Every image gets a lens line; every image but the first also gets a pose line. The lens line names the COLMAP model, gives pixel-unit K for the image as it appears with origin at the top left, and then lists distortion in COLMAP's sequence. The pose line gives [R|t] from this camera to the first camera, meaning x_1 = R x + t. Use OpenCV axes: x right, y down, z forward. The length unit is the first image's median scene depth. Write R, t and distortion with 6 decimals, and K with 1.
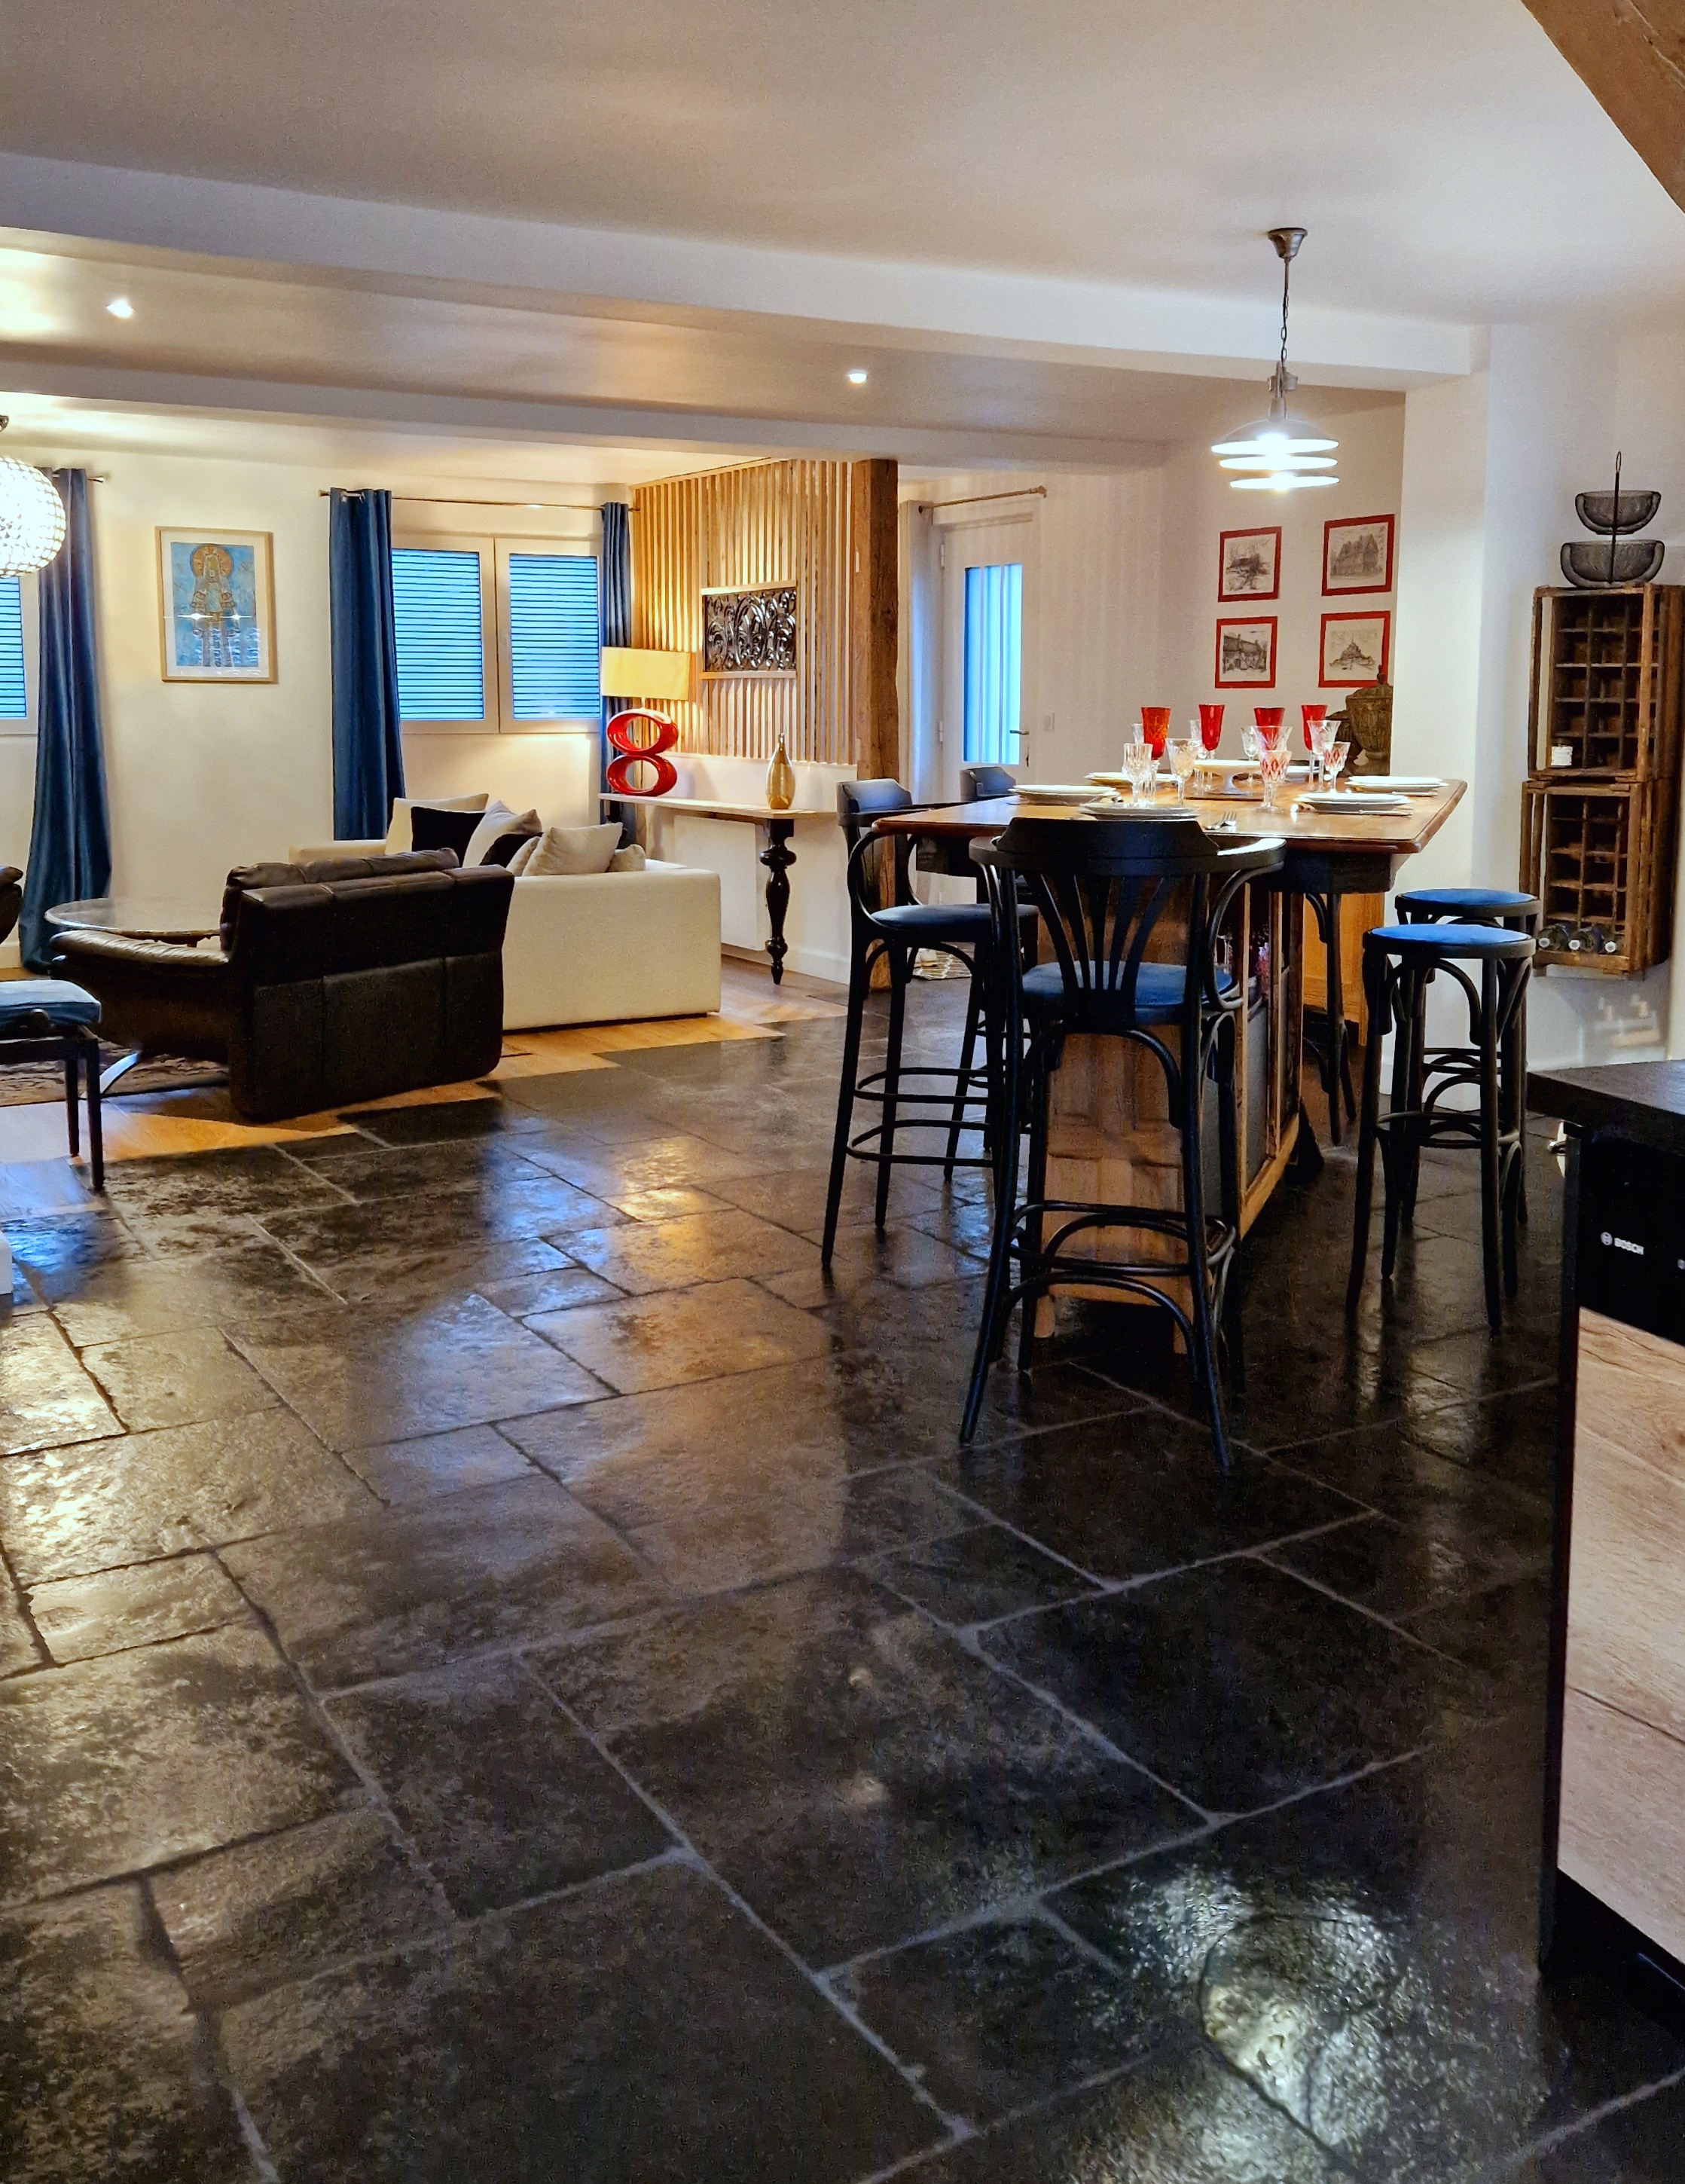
lens RADIAL K [[2043.9, 0, 842.5], [0, 2043.9, 1092.0], [0, 0, 1]] dist [0.043337, -0.008502]
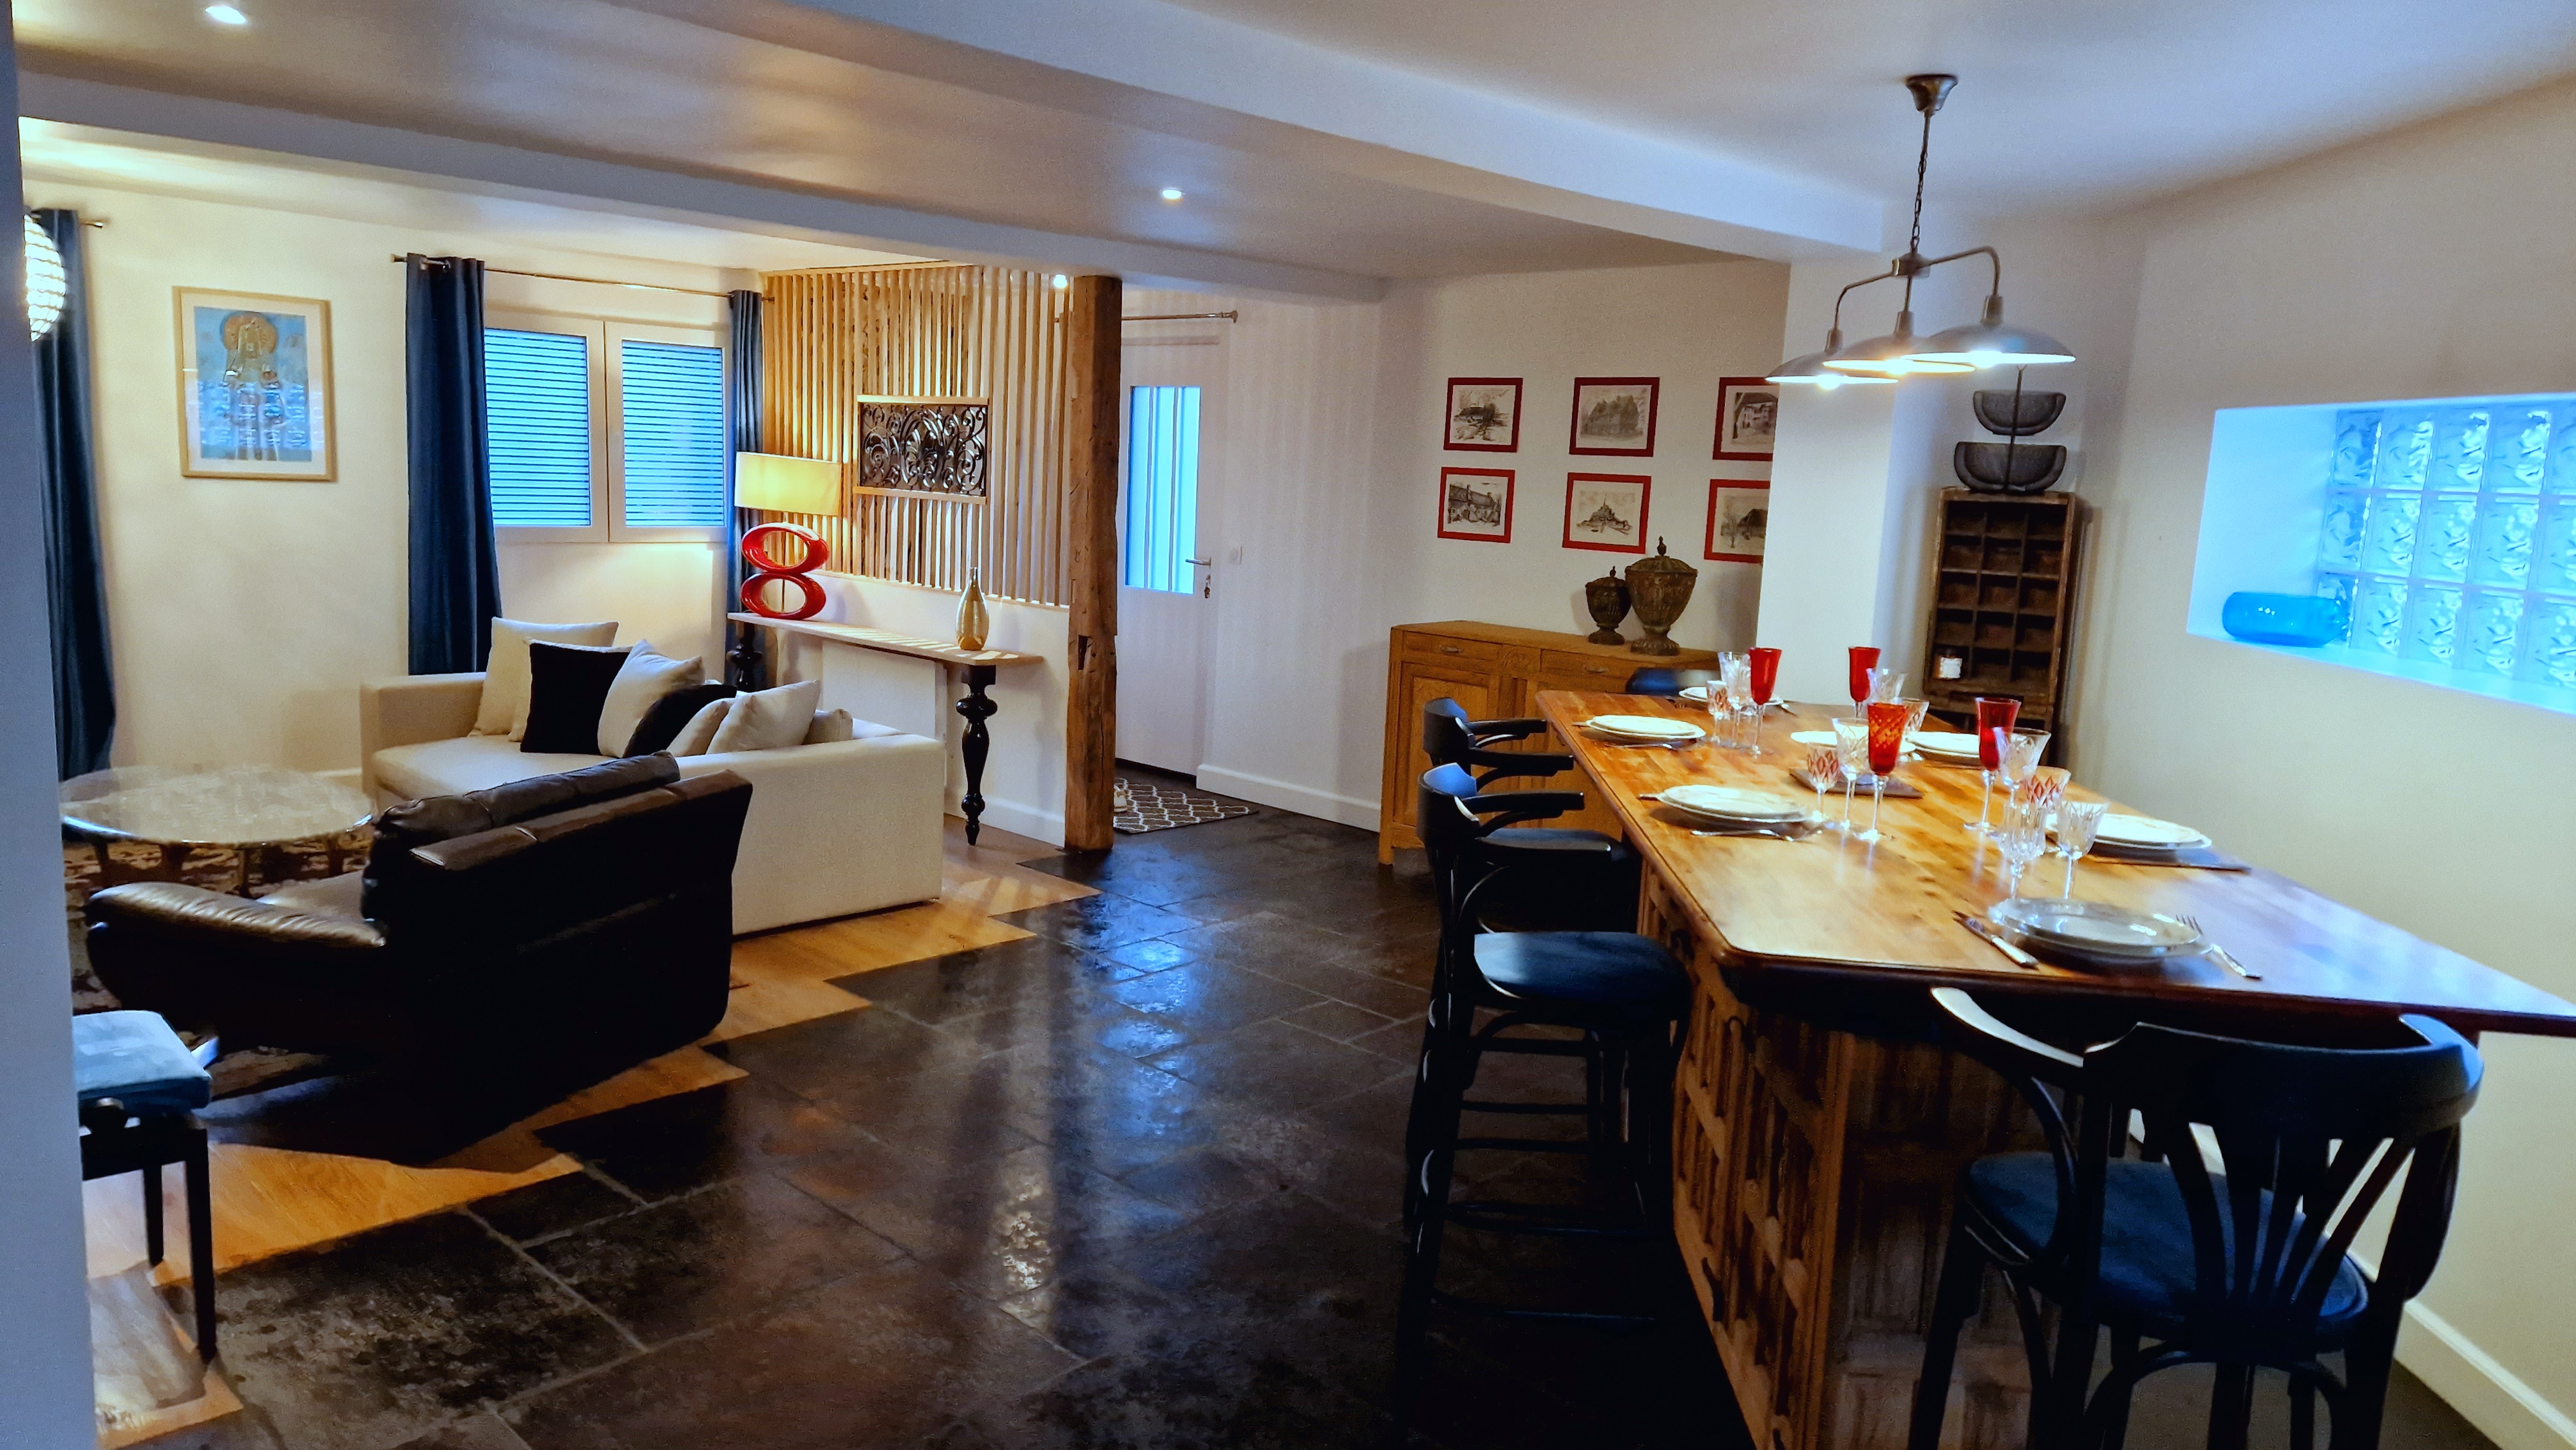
lens RADIAL K [[1732.4, 0, 1286.4], [0, 1732.4, 807.8], [0, 0, 1]] dist [0.068476, -0.081777]
pose [[0.960069, -0.012907, 0.279465, -0.109029], [0.009054, 0.999845, 0.015074, -0.076085], [-0.279616, -0.011941, 0.960038, 0.213186]]
